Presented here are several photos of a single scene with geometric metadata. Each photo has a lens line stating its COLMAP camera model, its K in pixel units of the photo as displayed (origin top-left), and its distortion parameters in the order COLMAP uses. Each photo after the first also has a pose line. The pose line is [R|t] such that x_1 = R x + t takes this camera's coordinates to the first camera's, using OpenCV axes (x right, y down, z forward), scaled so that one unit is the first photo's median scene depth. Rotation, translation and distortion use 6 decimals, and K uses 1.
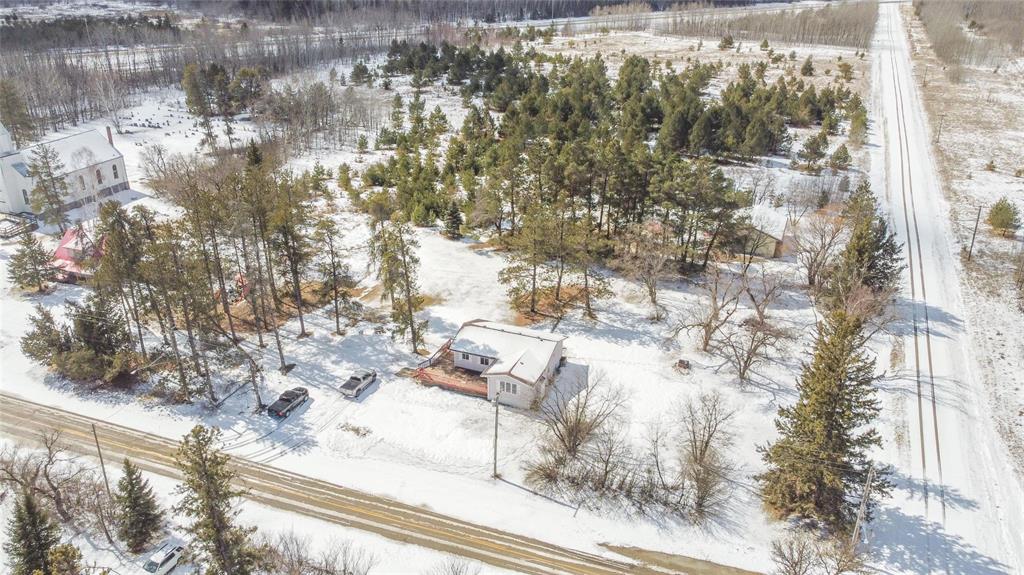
lens RADIAL K [[772.2, 0, 507.0], [0, 772.2, 288.6], [0, 0, 1]] dist [0.005893, -0.002195]
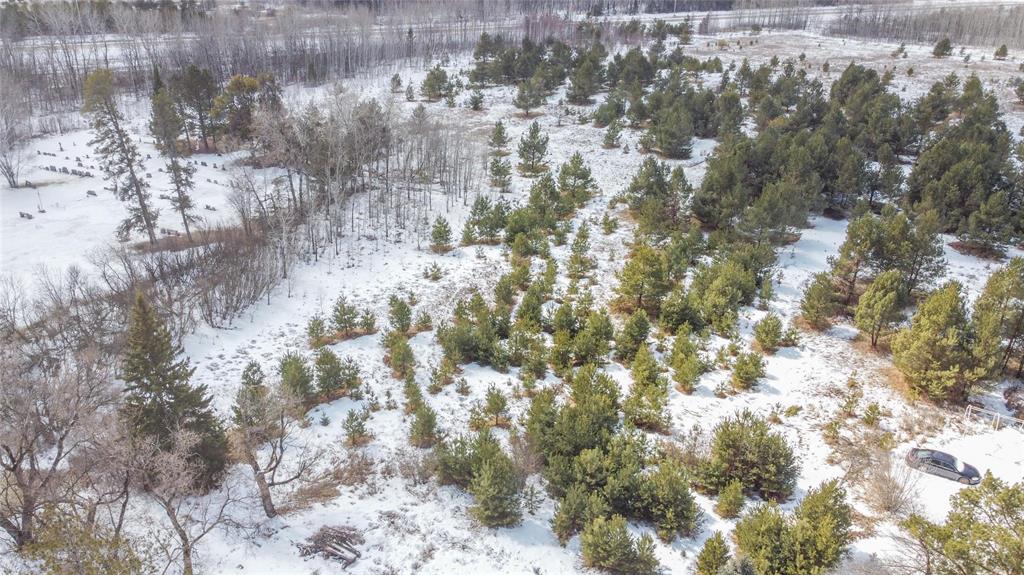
lens RADIAL K [[772.2, 0, 507.0], [0, 772.2, 288.6], [0, 0, 1]] dist [0.005893, -0.002195]
pose [[0.996103, 0.045232, -0.075720, -0.099755], [-0.045101, 0.998976, 0.003442, -0.149965], [0.075799, -0.000014, 0.997123, 0.481216]]
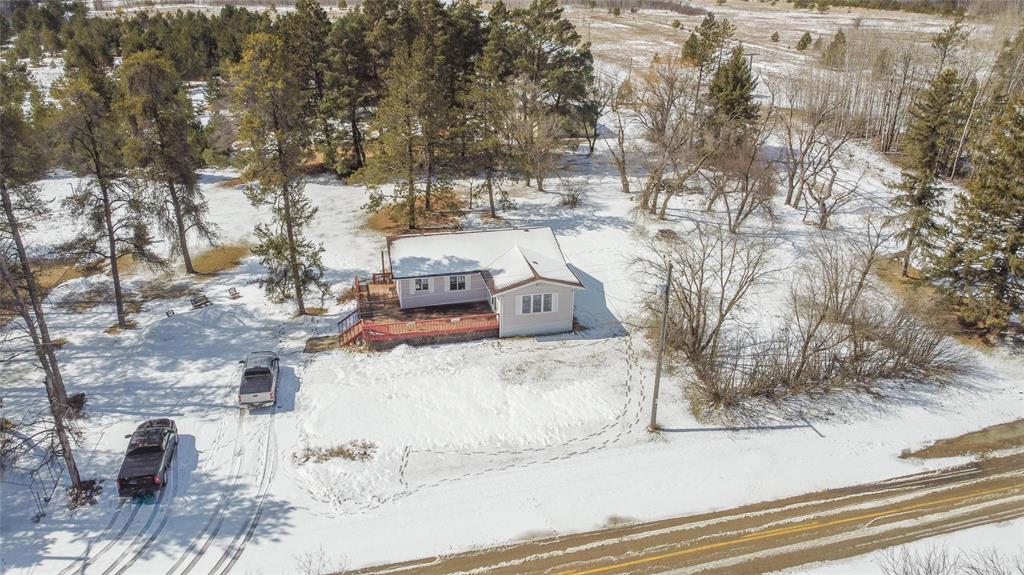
lens RADIAL K [[772.2, 0, 507.0], [0, 772.2, 288.6], [0, 0, 1]] dist [0.005893, -0.002195]
pose [[0.819823, -0.230999, 0.523955, -0.145329], [0.239605, 0.969450, 0.052500, 0.035971], [-0.520076, 0.082501, 0.850126, 0.227438]]
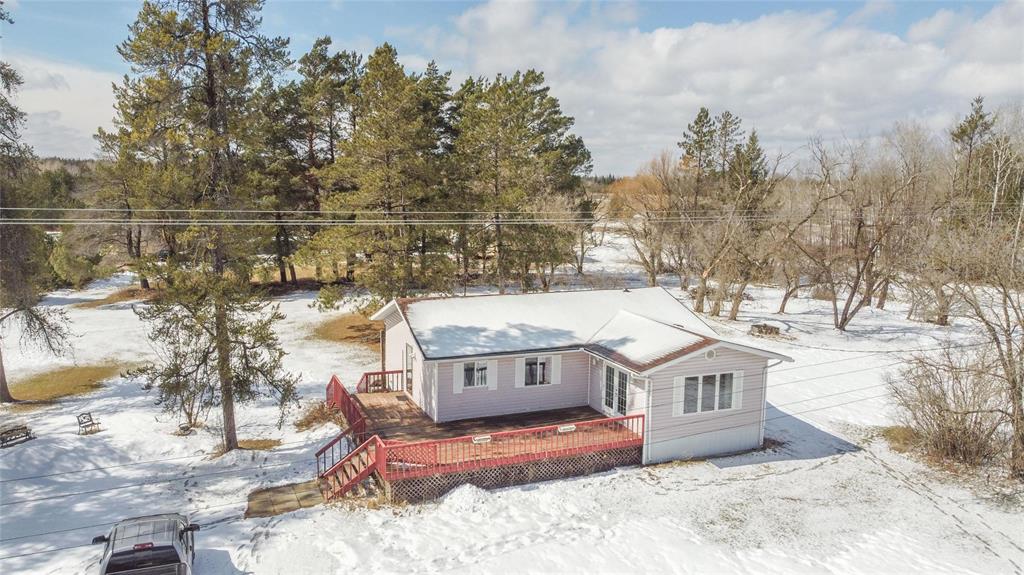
lens RADIAL K [[772.2, 0, 507.0], [0, 772.2, 288.6], [0, 0, 1]] dist [0.005893, -0.002195]
pose [[0.718507, -0.105389, 0.687489, -0.118853], [0.288540, 0.944547, -0.156764, 0.050925], [-0.632844, 0.311004, 0.709073, 0.366145]]
